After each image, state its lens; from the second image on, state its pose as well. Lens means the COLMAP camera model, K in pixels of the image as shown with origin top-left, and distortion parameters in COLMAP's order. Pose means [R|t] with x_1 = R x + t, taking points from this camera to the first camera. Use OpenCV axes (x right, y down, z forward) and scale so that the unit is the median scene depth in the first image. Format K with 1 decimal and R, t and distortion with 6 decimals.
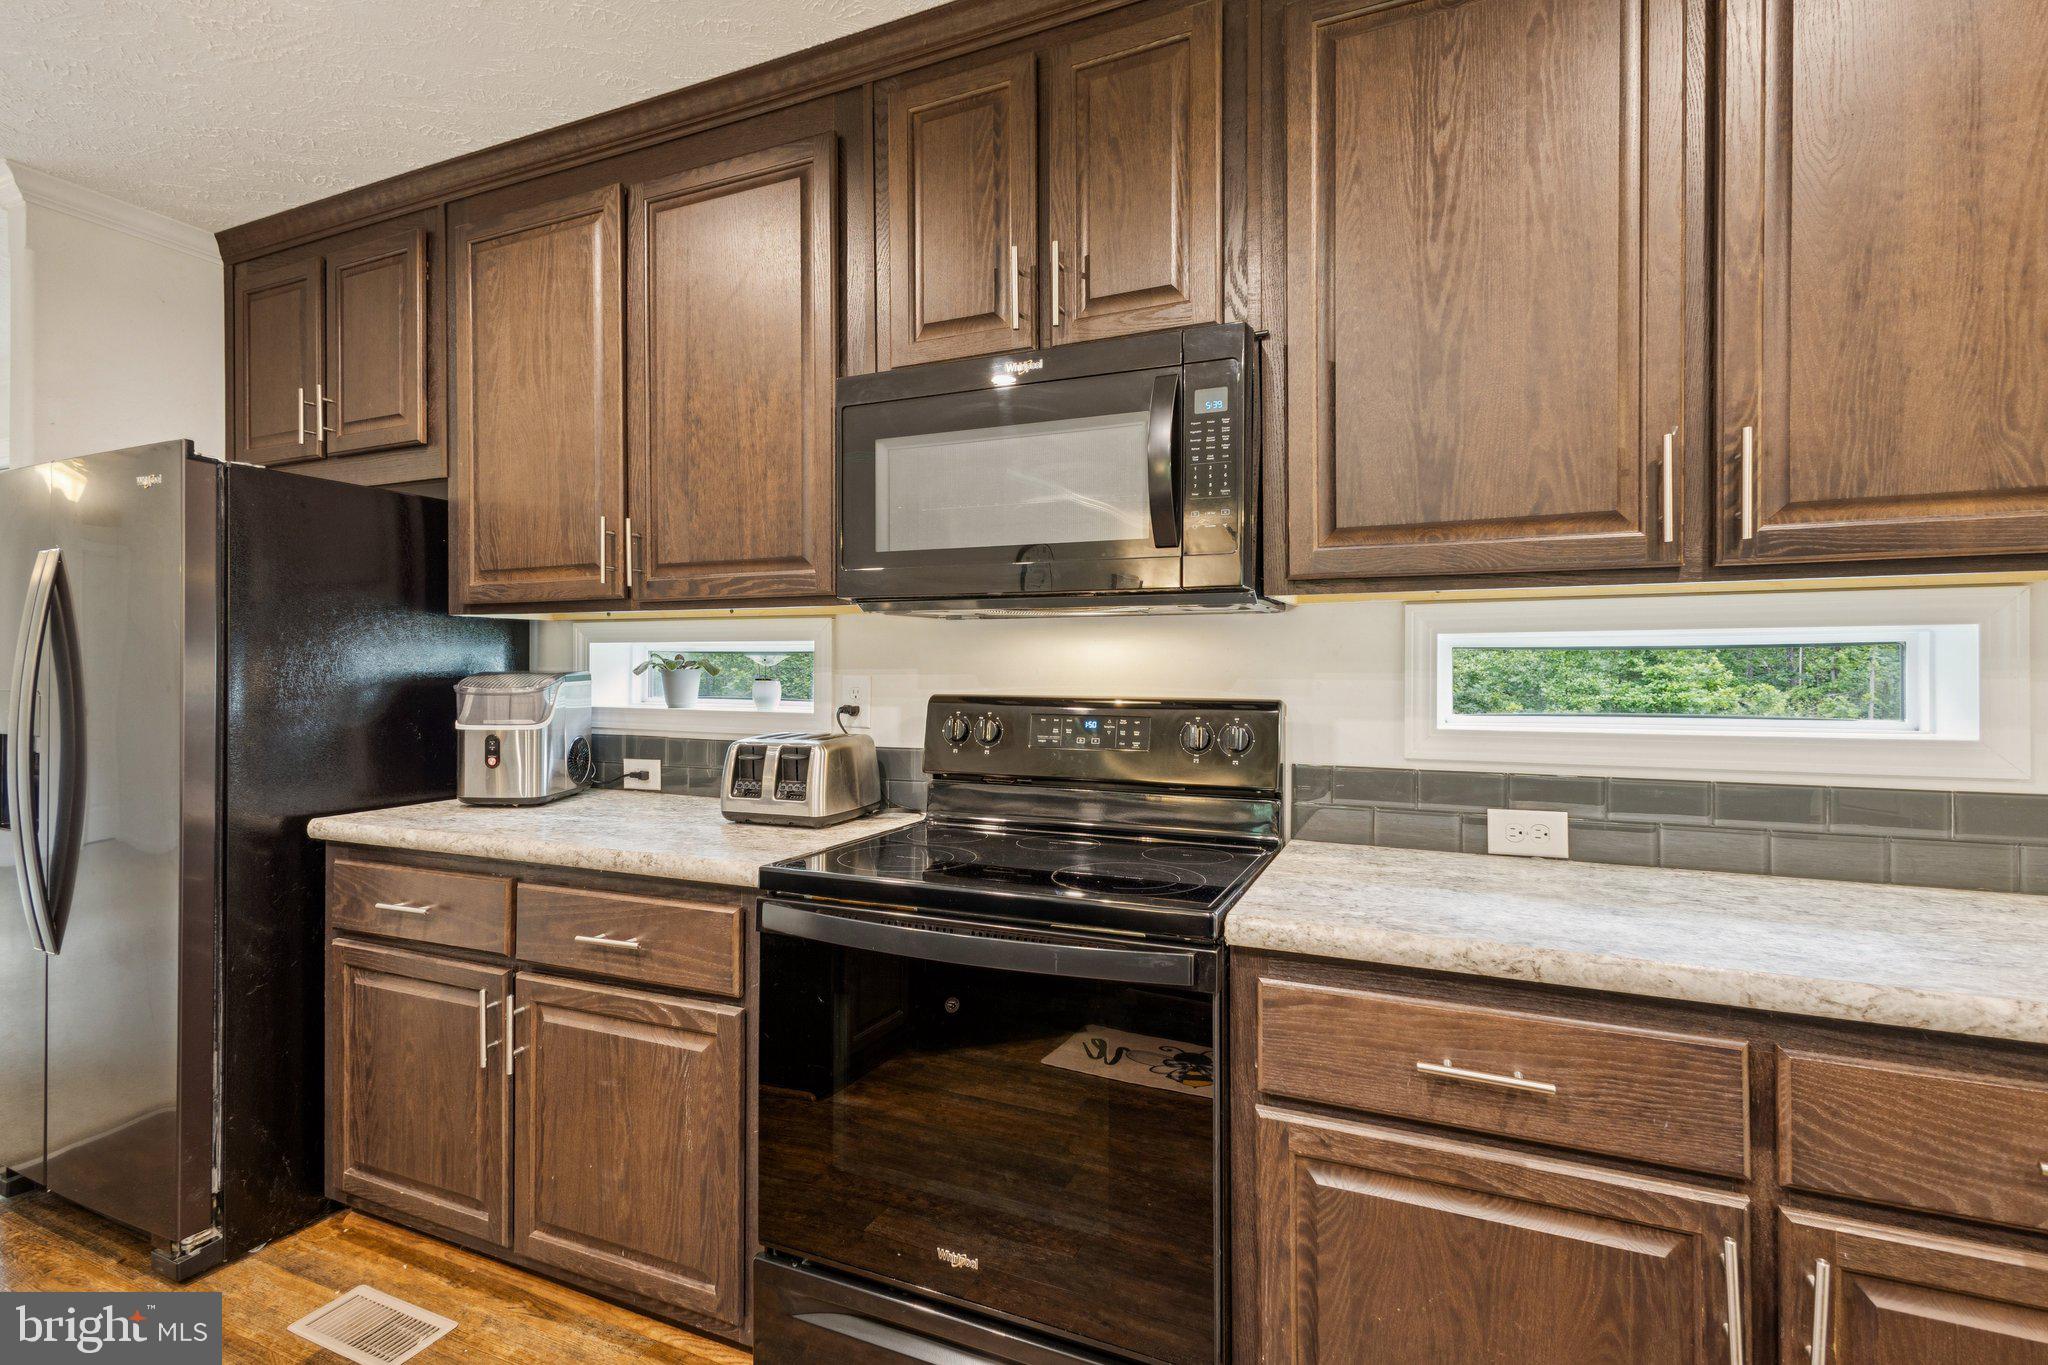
lens RADIAL K [[942.9, 0, 1020.3], [0, 942.9, 674.8], [0, 0, 1]] dist [0.013569, -0.002971]
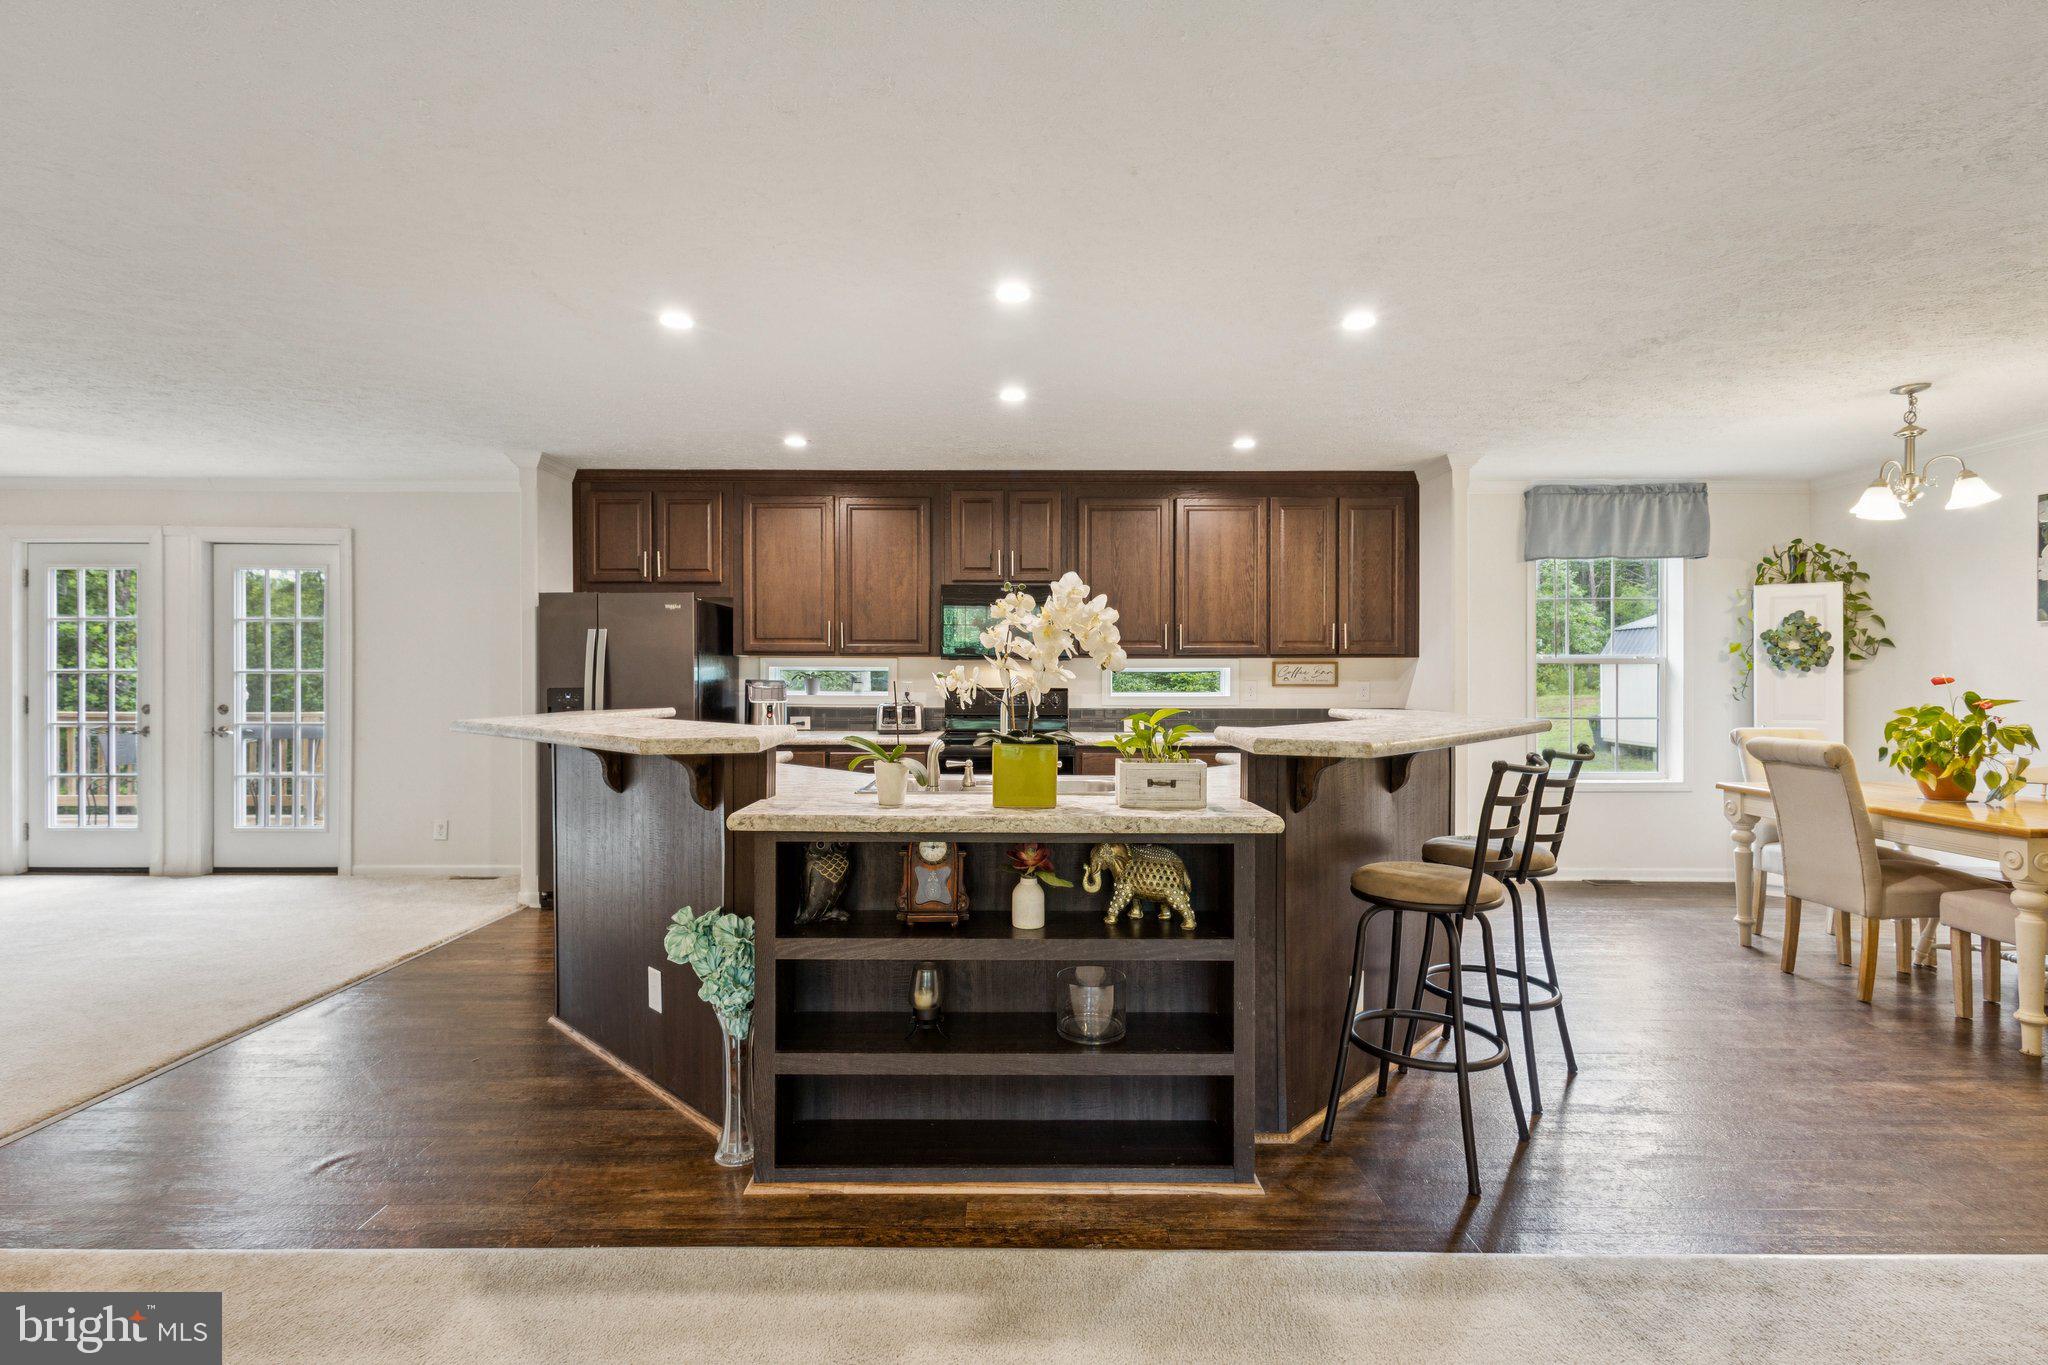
lens RADIAL K [[942.9, 0, 1011.6], [0, 942.9, 678.0], [0, 0, 1]] dist [0.013569, -0.002971]
pose [[0.918762, -0.000647, 0.394811, -1.021832], [0.002103, 0.999992, -0.003256, 0.002207], [-0.394806, 0.003822, 0.918757, -1.643016]]
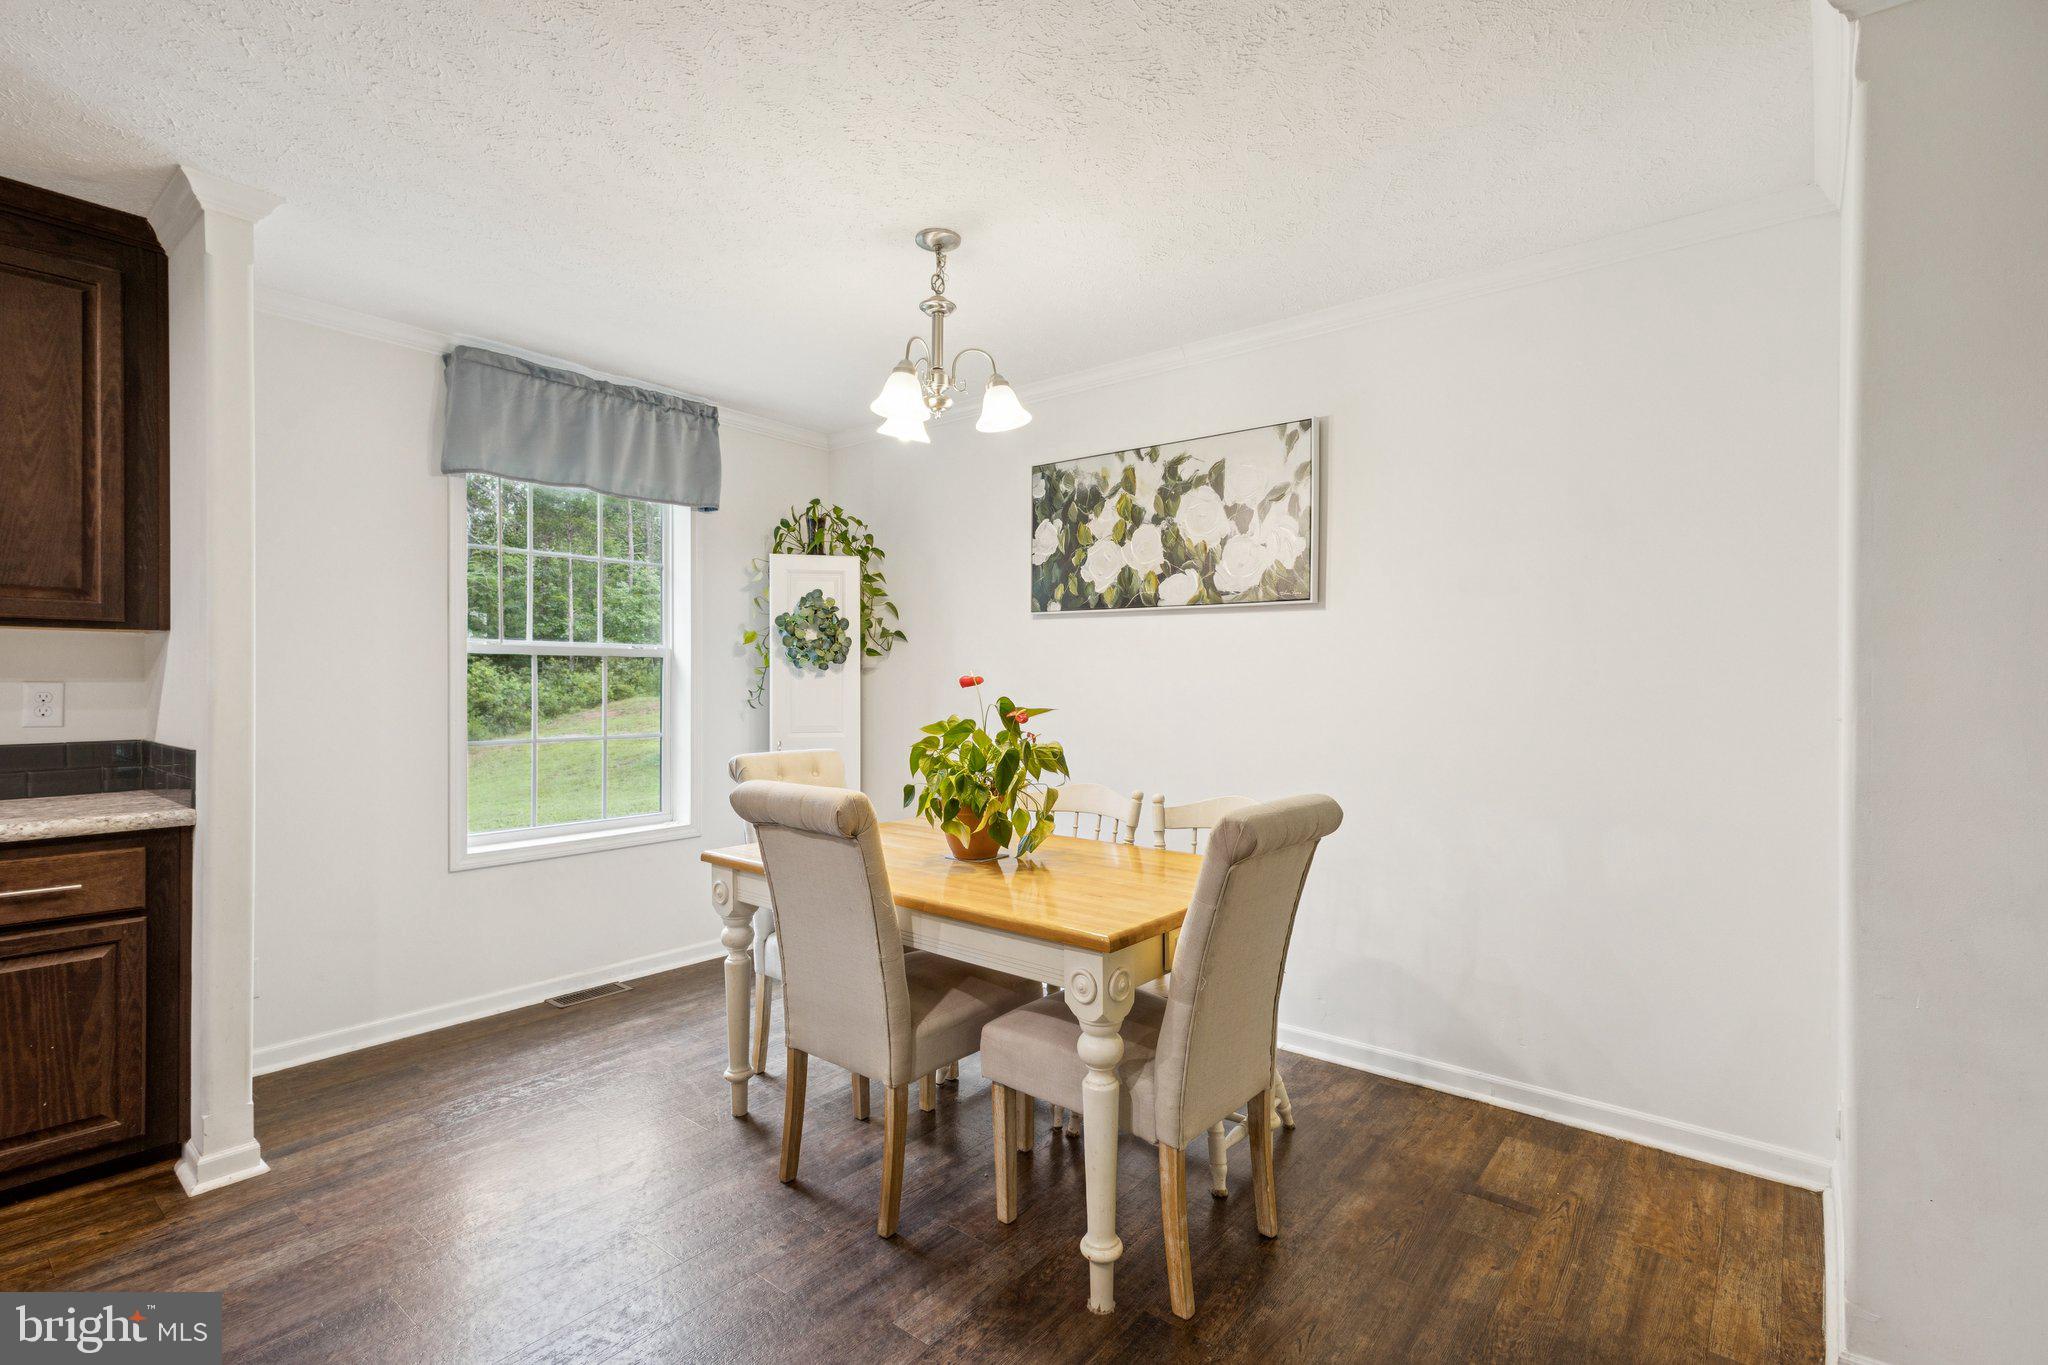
lens RADIAL K [[942.9, 0, 1023.2], [0, 942.9, 682.7], [0, 0, 1]] dist [0.013569, -0.002971]
pose [[0.268825, -0.001745, 0.963188, 0.190409], [0.001568, 0.999998, 0.001374, 0.005916], [-0.963188, 0.001141, 0.268827, -1.055410]]
